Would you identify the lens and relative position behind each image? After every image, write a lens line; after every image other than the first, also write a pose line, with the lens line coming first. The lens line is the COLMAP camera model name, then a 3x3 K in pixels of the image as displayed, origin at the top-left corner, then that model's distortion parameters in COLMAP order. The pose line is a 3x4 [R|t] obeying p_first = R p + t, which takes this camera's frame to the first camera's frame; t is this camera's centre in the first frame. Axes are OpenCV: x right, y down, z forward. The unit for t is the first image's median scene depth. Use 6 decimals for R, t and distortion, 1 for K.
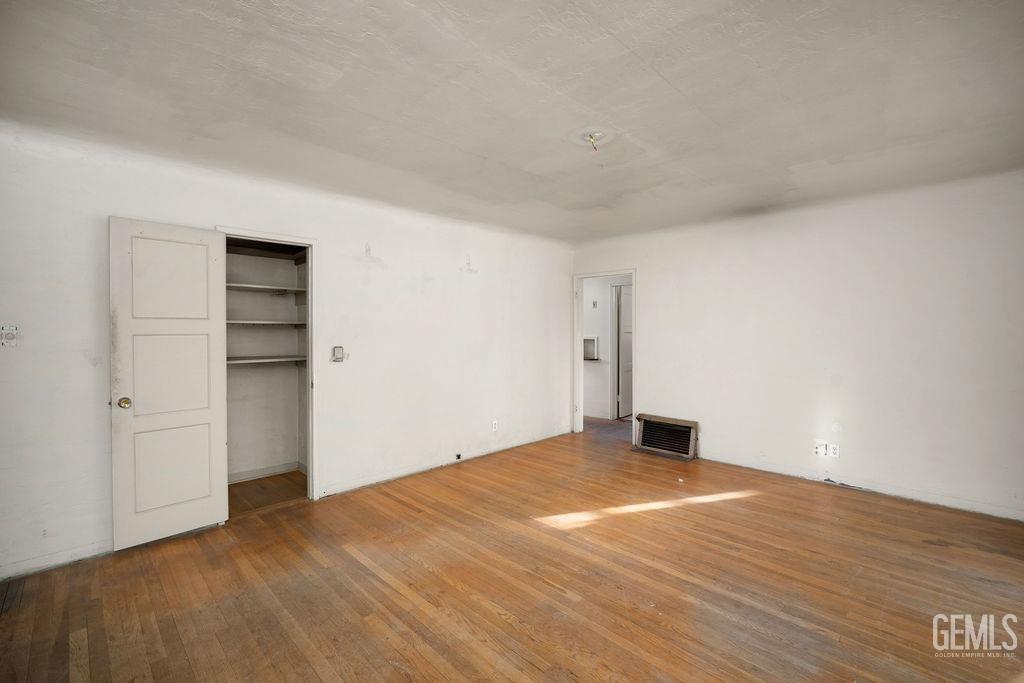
lens RADIAL K [[447.7, 0, 514.4], [0, 447.7, 337.3], [0, 0, 1]] dist [-0.002935, -0.000395]
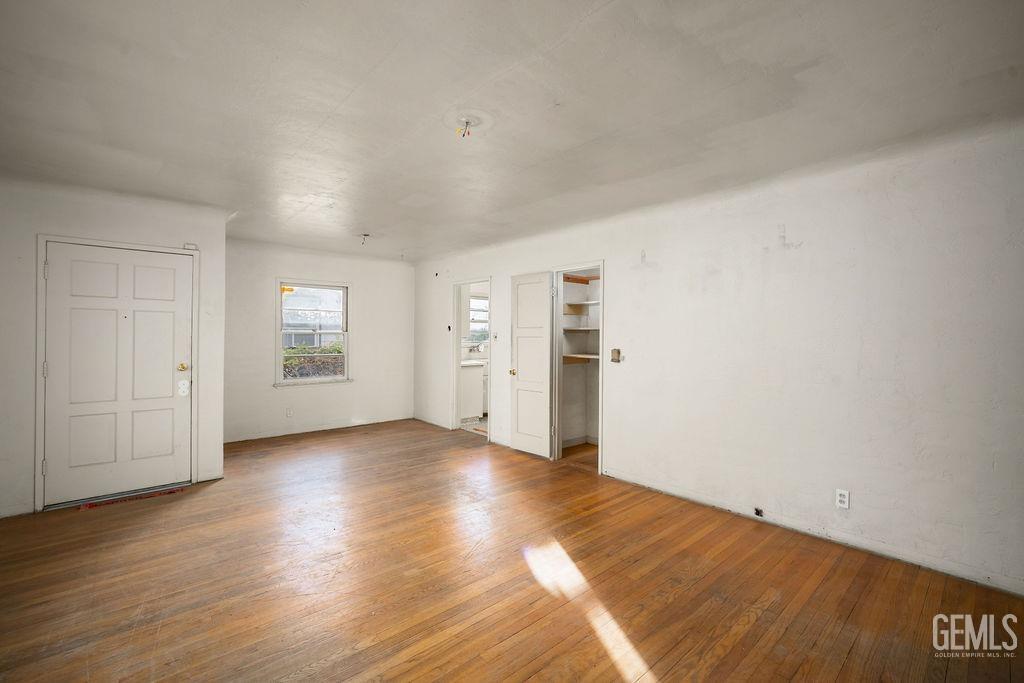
lens RADIAL K [[447.7, 0, 514.9], [0, 447.7, 335.8], [0, 0, 1]] dist [-0.002935, -0.000395]
pose [[-0.064517, 0.001009, -0.997916, 0.745748], [-0.017814, 0.999839, 0.002162, -0.010617], [0.997758, 0.017917, -0.064488, 0.800338]]
